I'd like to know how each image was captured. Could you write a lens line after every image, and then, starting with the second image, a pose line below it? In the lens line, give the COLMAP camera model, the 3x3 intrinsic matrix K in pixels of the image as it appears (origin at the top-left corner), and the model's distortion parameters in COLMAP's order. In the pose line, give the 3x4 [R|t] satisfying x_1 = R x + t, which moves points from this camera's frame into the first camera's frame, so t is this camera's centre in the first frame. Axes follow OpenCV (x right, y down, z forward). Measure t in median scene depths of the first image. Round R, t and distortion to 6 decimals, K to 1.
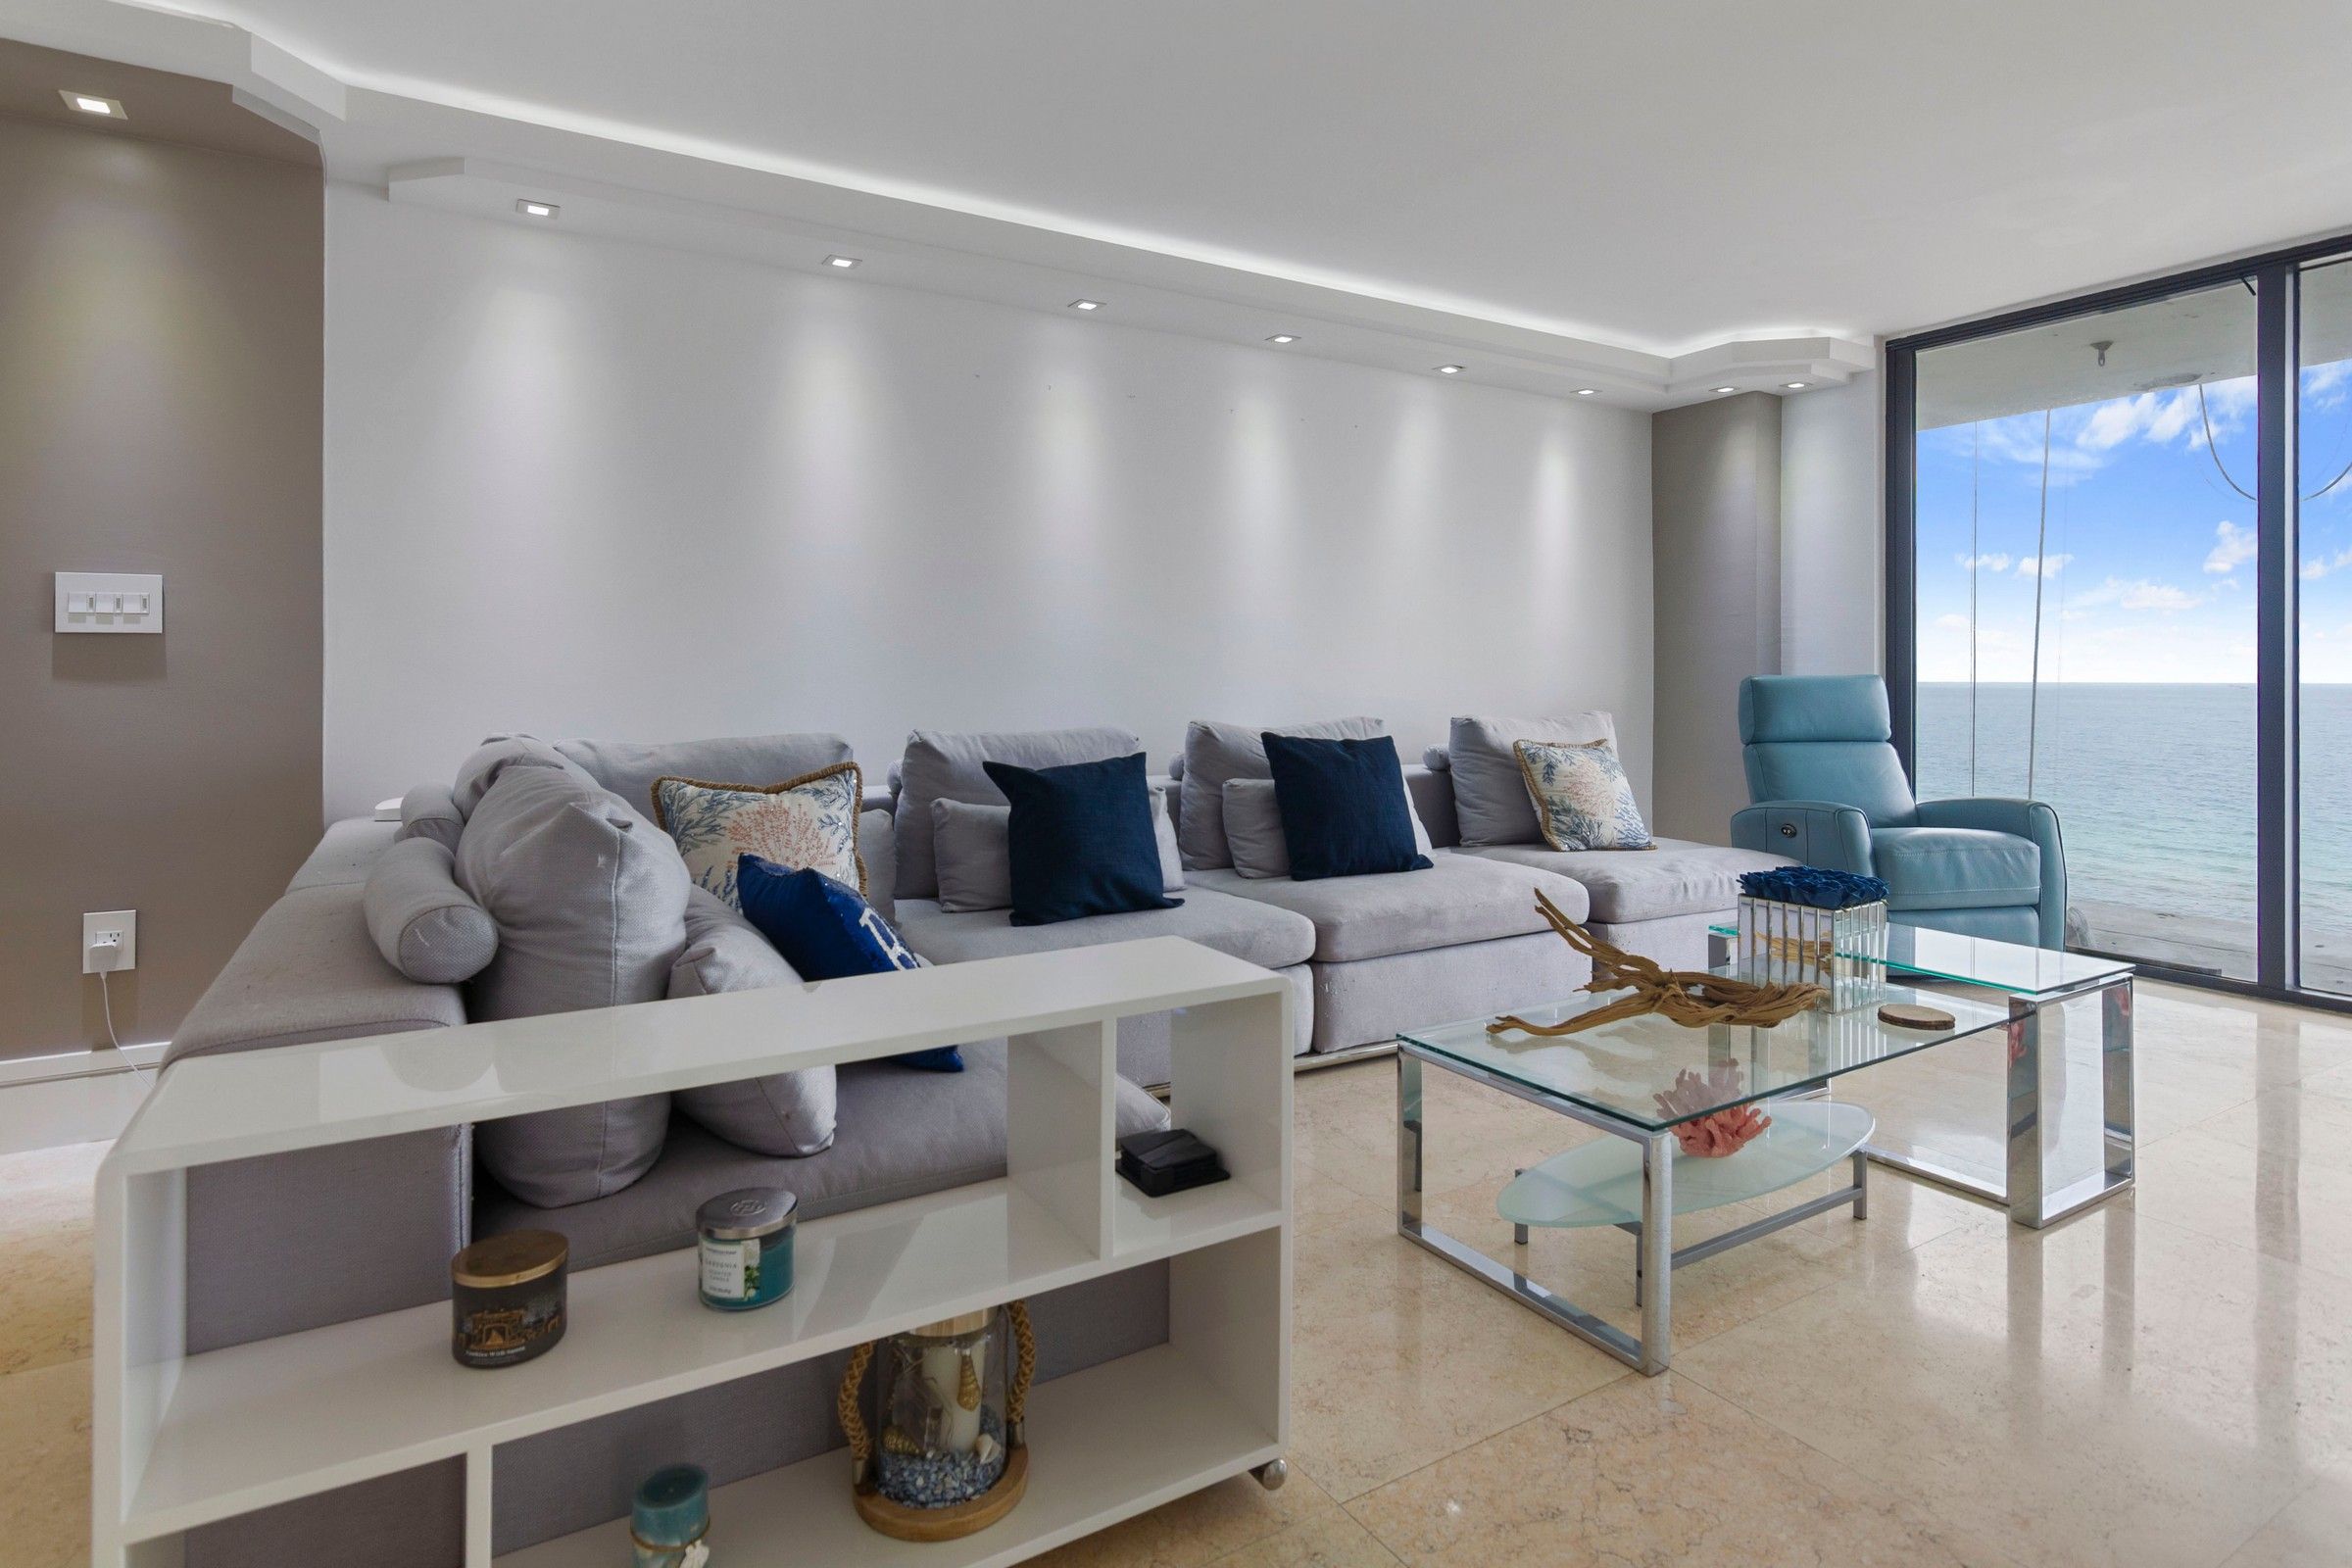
lens RADIAL K [[1214.3, 0, 1178.5], [0, 1214.3, 673.5], [0, 0, 1]] dist [-0.000818, 0.000044]
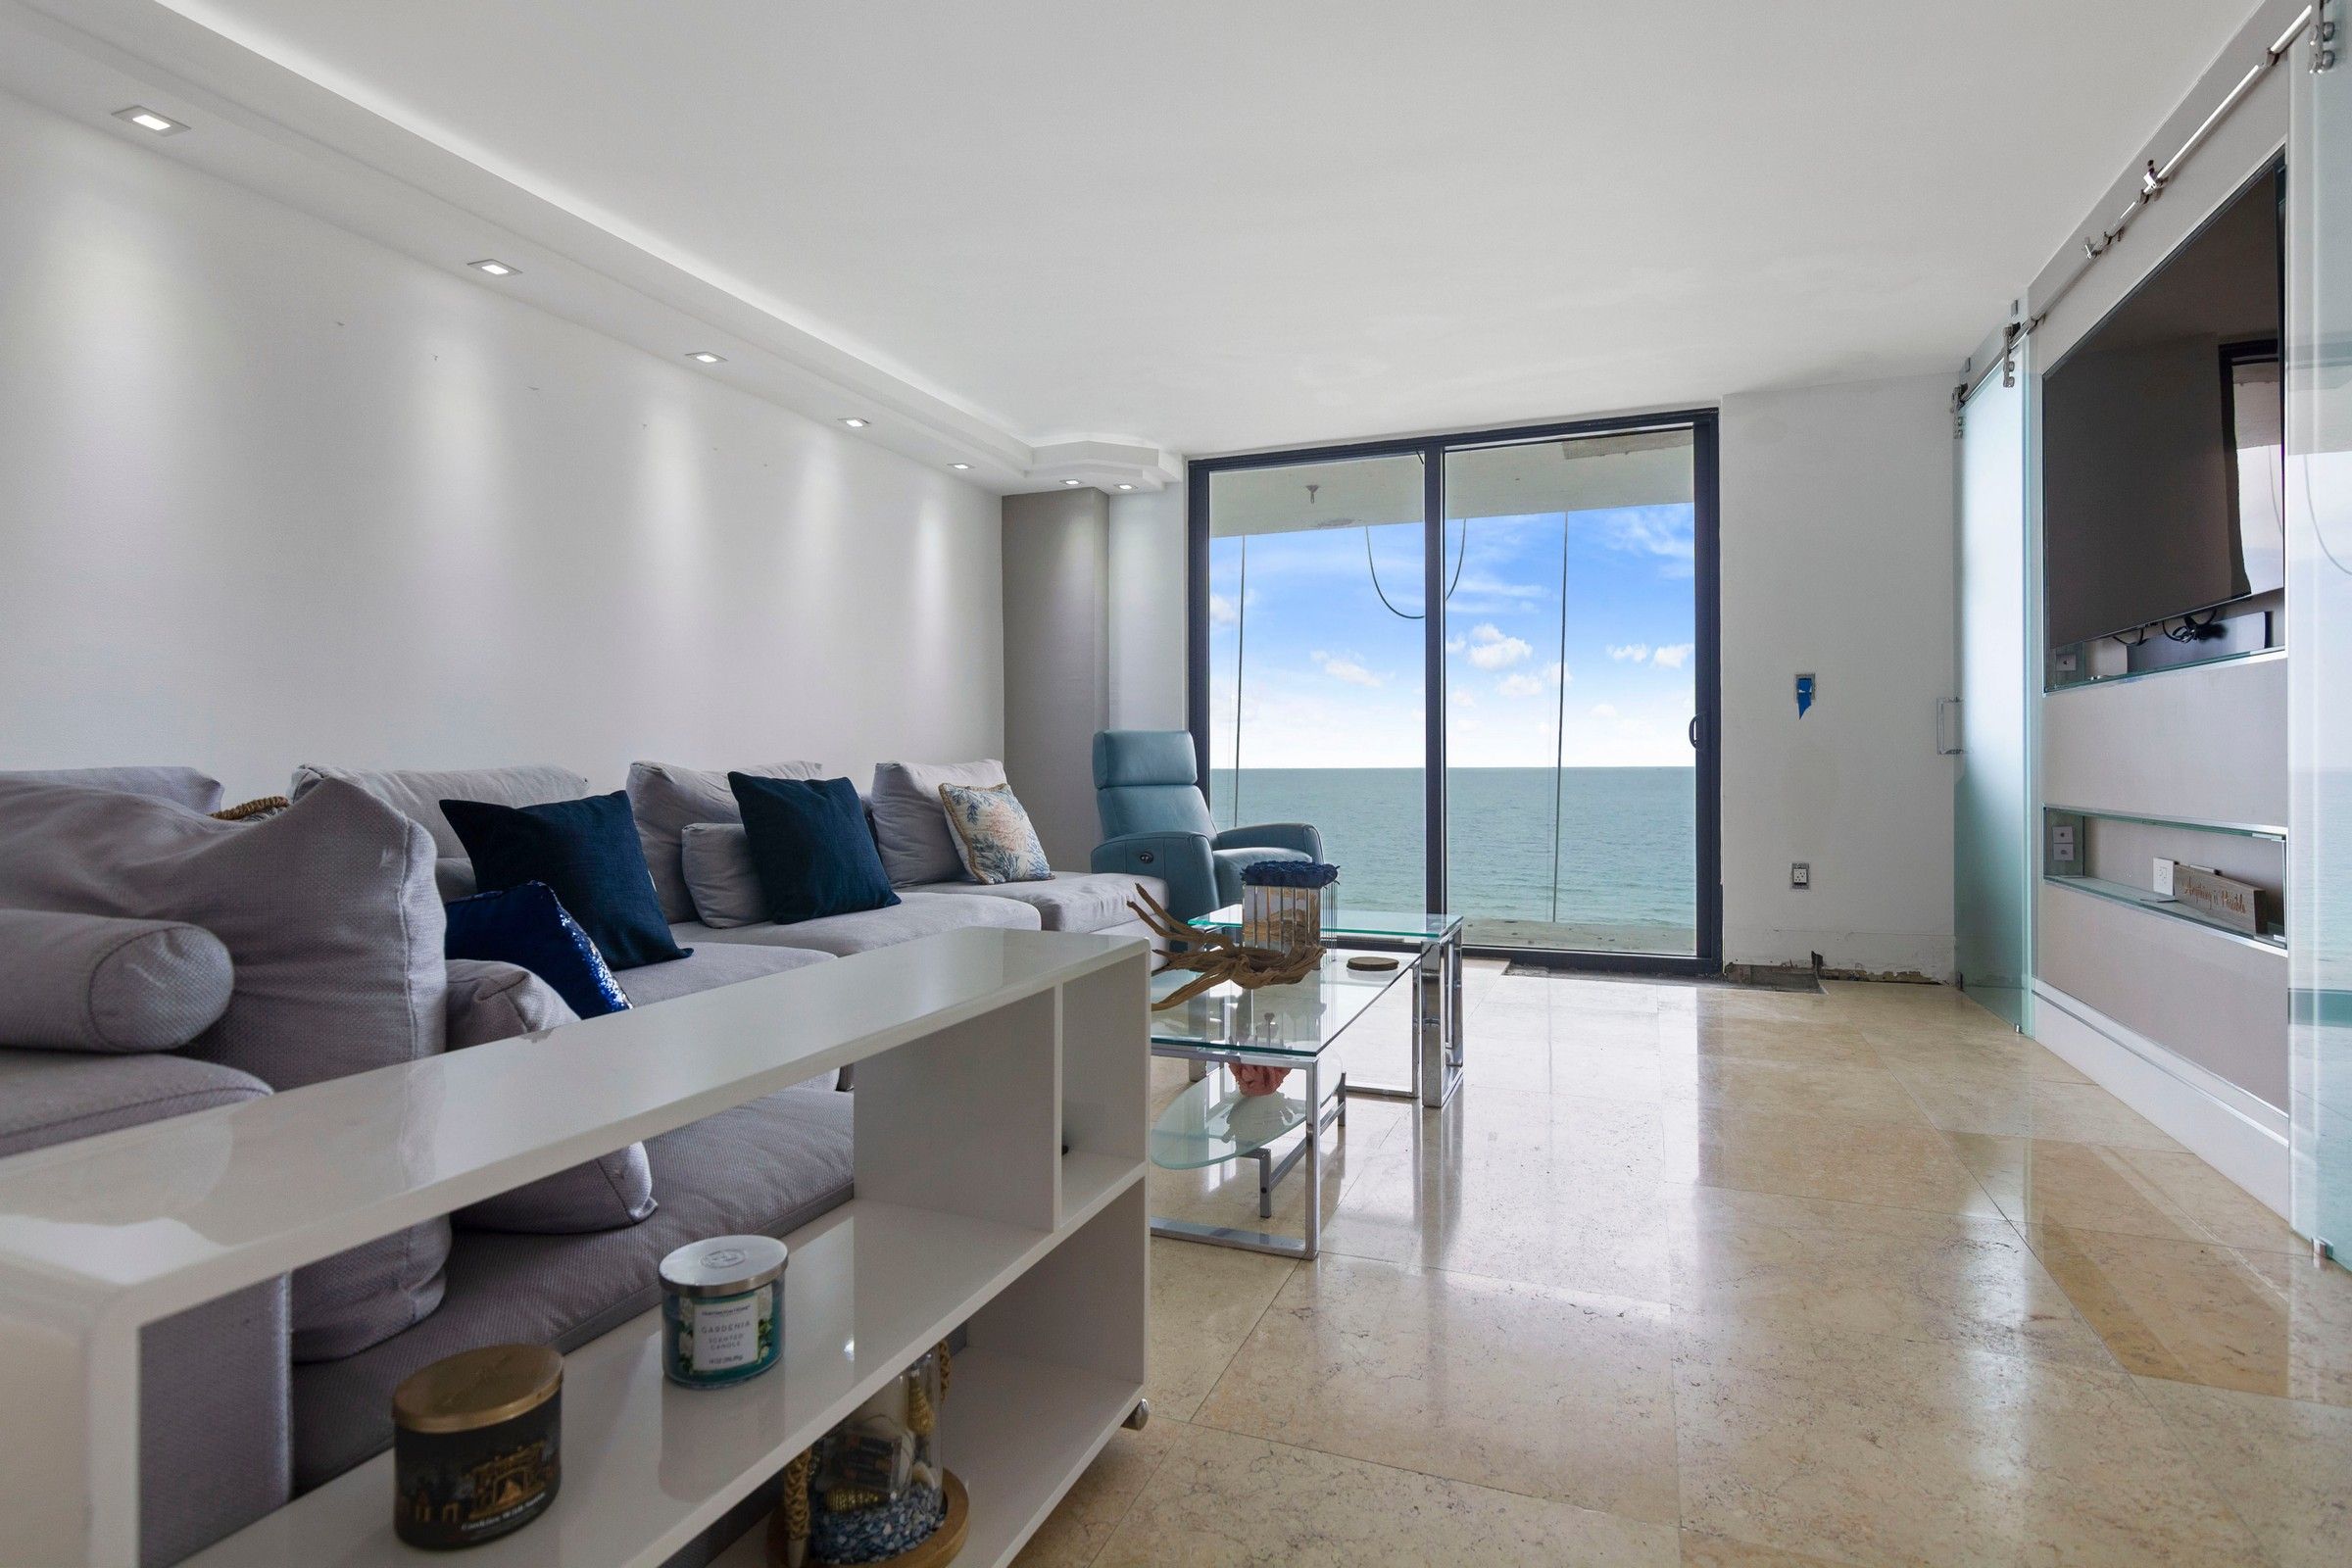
lens RADIAL K [[1185.0, 0, 1168.4], [0, 1185.0, 760.8], [0, 0, 1]] dist [-0.000927, 0.000843]
pose [[0.798113, -0.001857, 0.602505, -0.196910], [0.001373, 0.999998, 0.001264, 0.036482], [-0.602506, -0.000181, 0.798114, 0.065299]]
